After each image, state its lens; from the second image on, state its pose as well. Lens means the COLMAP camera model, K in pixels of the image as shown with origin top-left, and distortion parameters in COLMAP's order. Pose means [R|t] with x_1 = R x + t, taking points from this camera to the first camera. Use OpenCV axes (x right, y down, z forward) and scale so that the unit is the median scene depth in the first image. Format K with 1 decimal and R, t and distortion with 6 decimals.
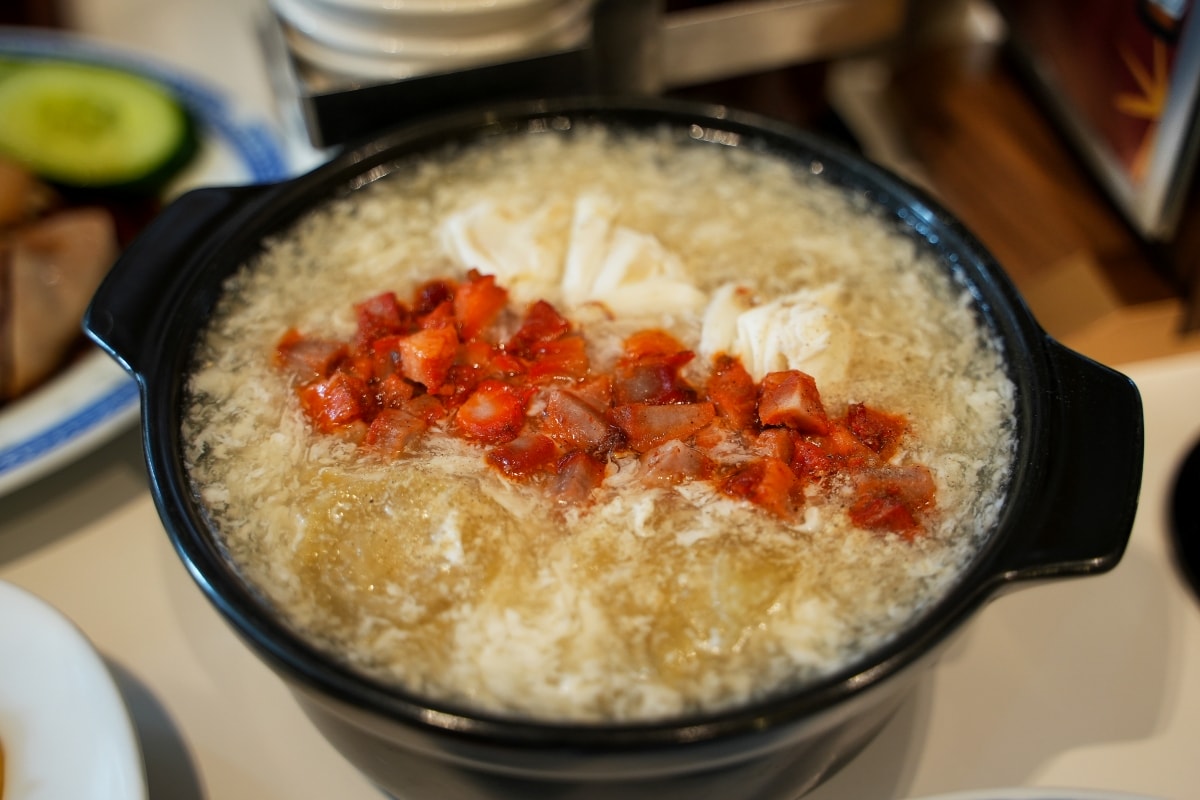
lens RADIAL K [[1719.9, 0, 609.3], [0, 1719.9, 395.3], [0, 0, 1]] dist [0.090846, 0.000000]
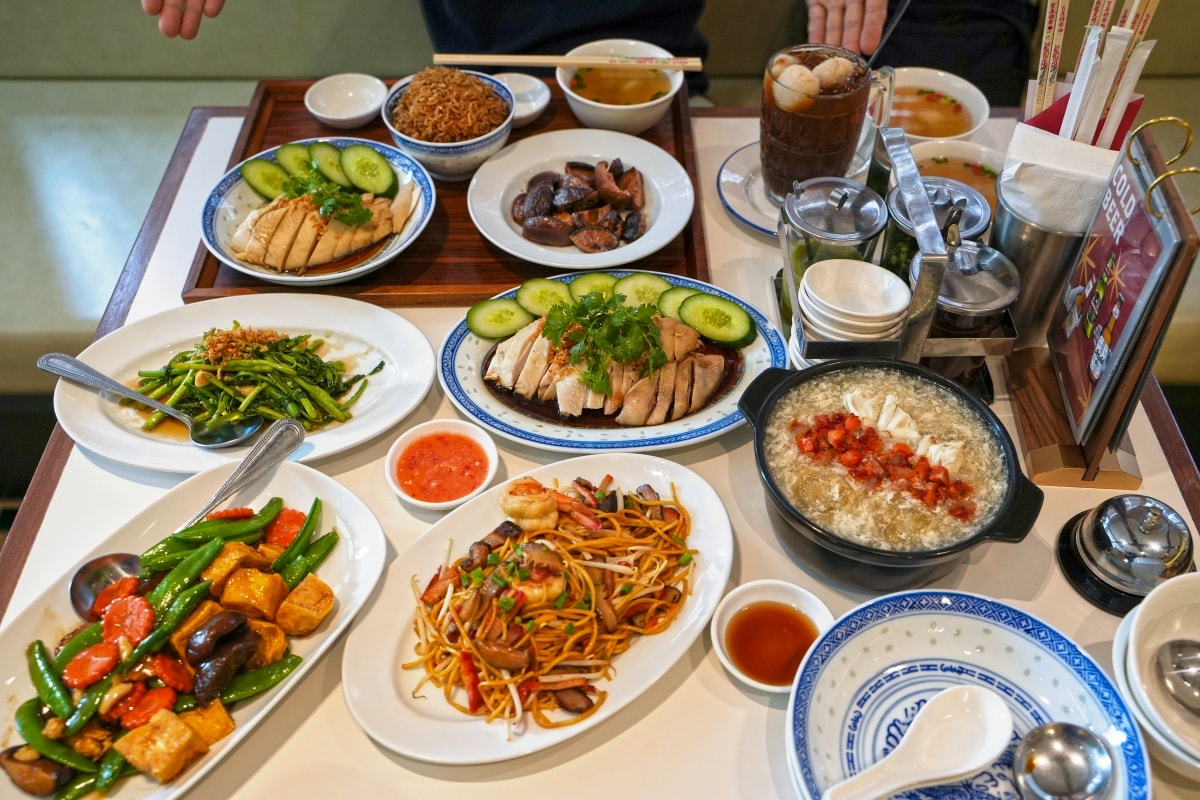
lens RADIAL K [[1177.6, 0, 598.6], [0, 1177.6, 404.3], [0, 0, 1]] dist [0.011782, 0.000000]
pose [[0.957781, 0.218221, -0.187179, -0.140373], [-0.213521, 0.975894, 0.045167, -0.097918], [0.192523, -0.003293, 0.981287, -1.474538]]
